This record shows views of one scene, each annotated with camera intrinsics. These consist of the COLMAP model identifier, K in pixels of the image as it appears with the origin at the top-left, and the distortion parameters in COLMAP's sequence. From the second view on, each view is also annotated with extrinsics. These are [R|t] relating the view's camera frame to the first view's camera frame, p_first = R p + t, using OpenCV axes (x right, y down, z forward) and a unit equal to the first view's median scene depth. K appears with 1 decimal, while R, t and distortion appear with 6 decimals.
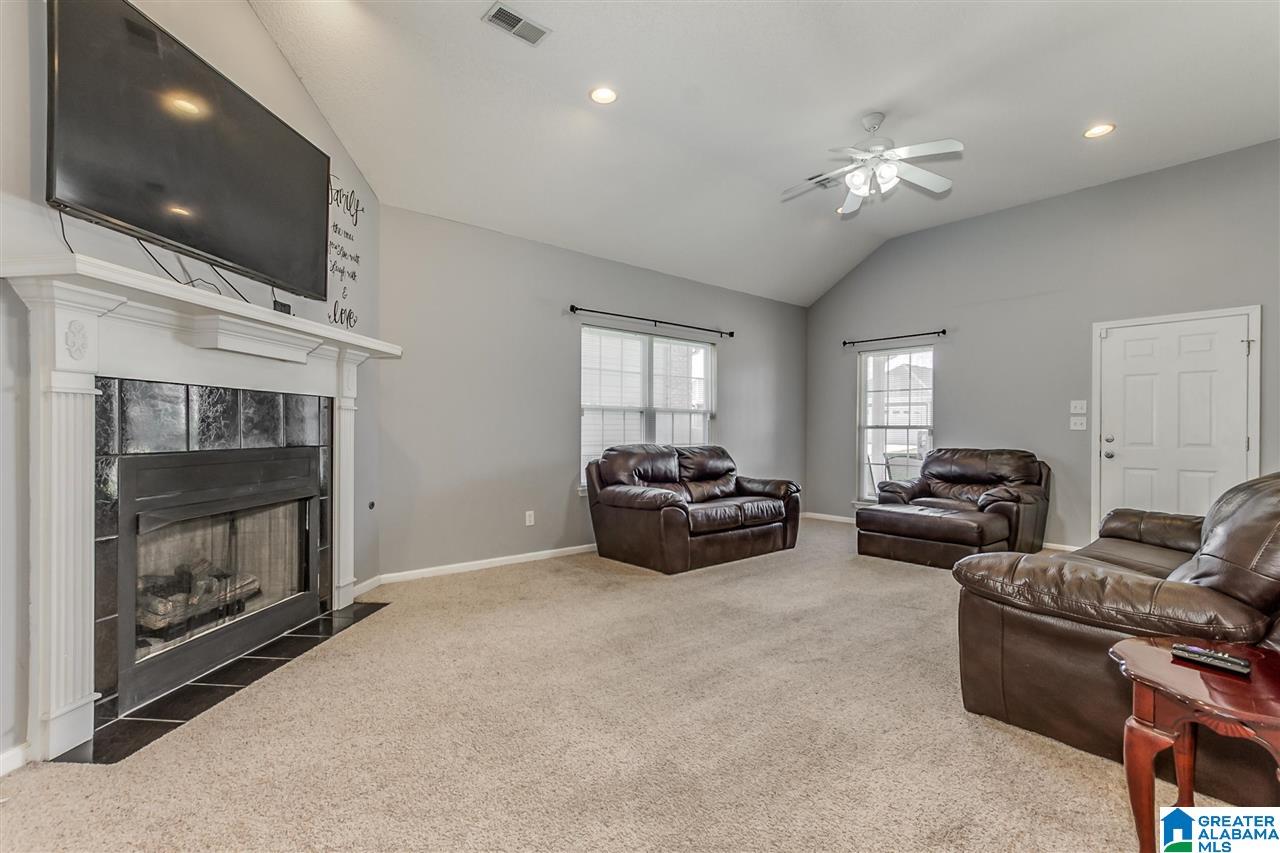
lens RADIAL K [[596.4, 0, 644.3], [0, 596.4, 431.3], [0, 0, 1]] dist [-0.016856, 0.001153]
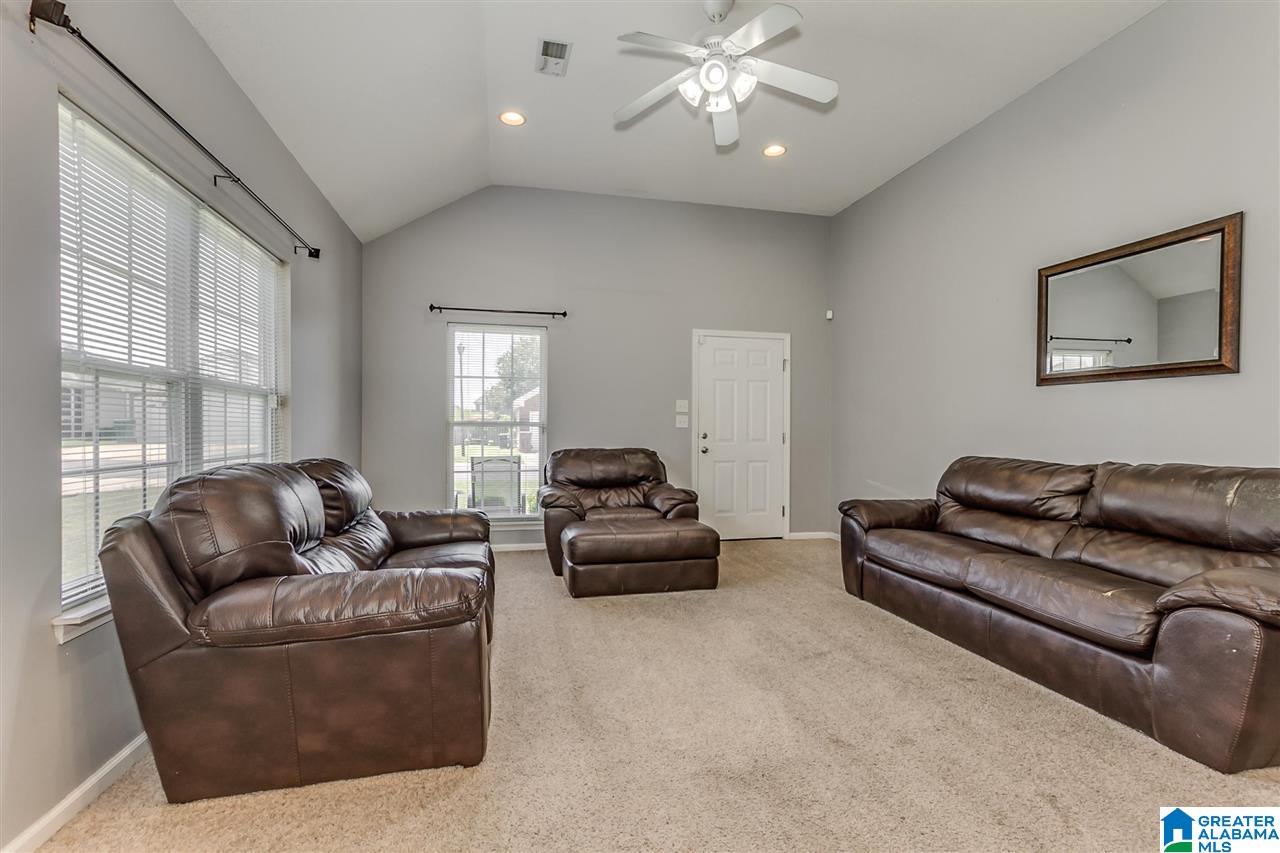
lens RADIAL K [[567.8, 0, 640.5], [0, 567.8, 447.8], [0, 0, 1]] dist [-0.048043, 0.000055]
pose [[0.461344, -0.029102, 0.886744, -0.215982], [0.001404, 0.999485, 0.032071, 0.000750], [-0.887220, -0.013551, 0.461147, 0.625963]]
